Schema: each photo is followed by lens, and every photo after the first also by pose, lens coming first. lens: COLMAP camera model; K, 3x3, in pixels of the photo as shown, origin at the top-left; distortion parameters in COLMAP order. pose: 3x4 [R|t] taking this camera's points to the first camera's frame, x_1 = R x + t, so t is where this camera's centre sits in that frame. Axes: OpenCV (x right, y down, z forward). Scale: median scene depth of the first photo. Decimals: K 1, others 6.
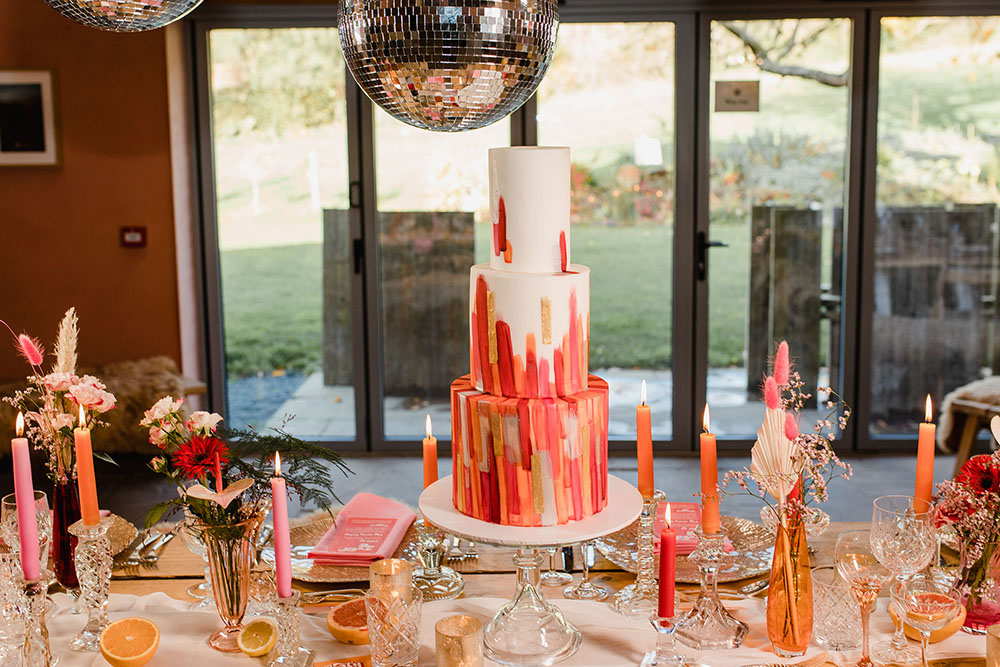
lens RADIAL K [[1085.0, 0, 516.1], [0, 1085.0, 294.4], [0, 0, 1]] dist [0.001027, 0.000000]
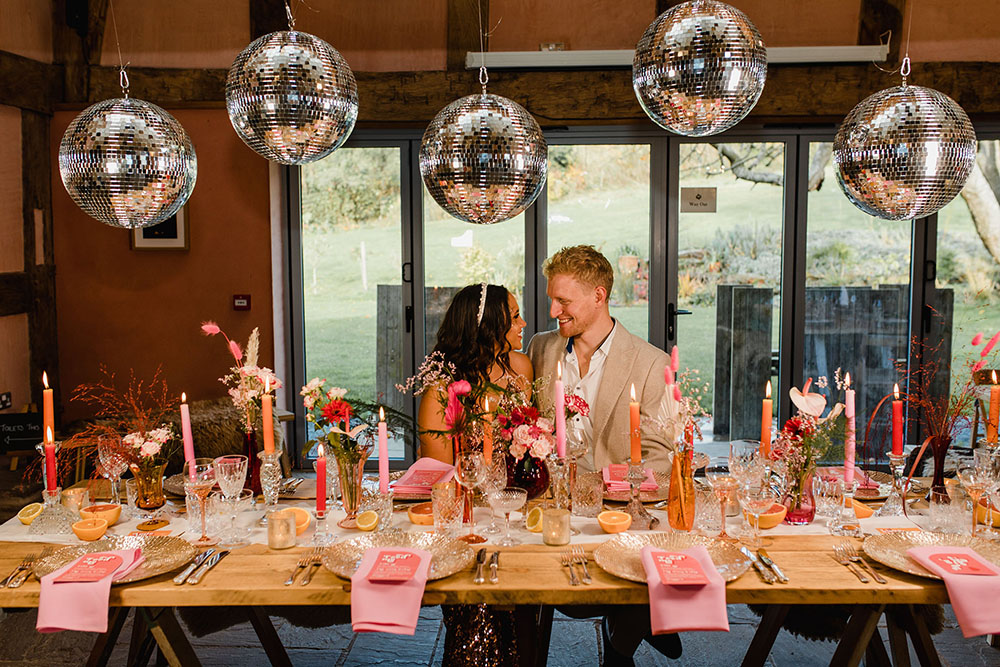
lens RADIAL K [[925.3, 0, 510.5], [0, 925.3, 338.9], [0, 0, 1]] dist [-0.029483, 0.000000]
pose [[0.999659, 0.009983, -0.024125, 0.004804], [-0.010640, 0.999572, -0.027235, 0.018704], [0.023843, 0.027482, 0.999338, -0.119214]]
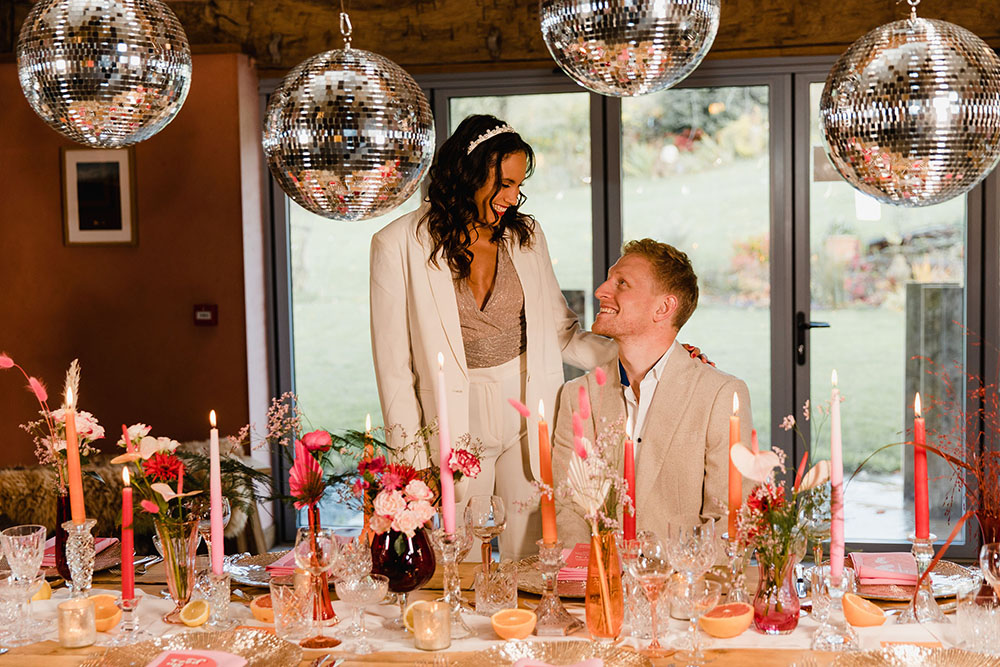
lens RADIAL K [[1316.8, 0, 504.0], [0, 1316.8, 338.2], [0, 0, 1]] dist [-0.045811, 0.000000]
pose [[0.988560, 0.005685, -0.150723, 0.095328], [-0.011891, 0.999116, -0.040310, 0.012882], [0.150361, 0.041641, 0.987754, -0.132786]]
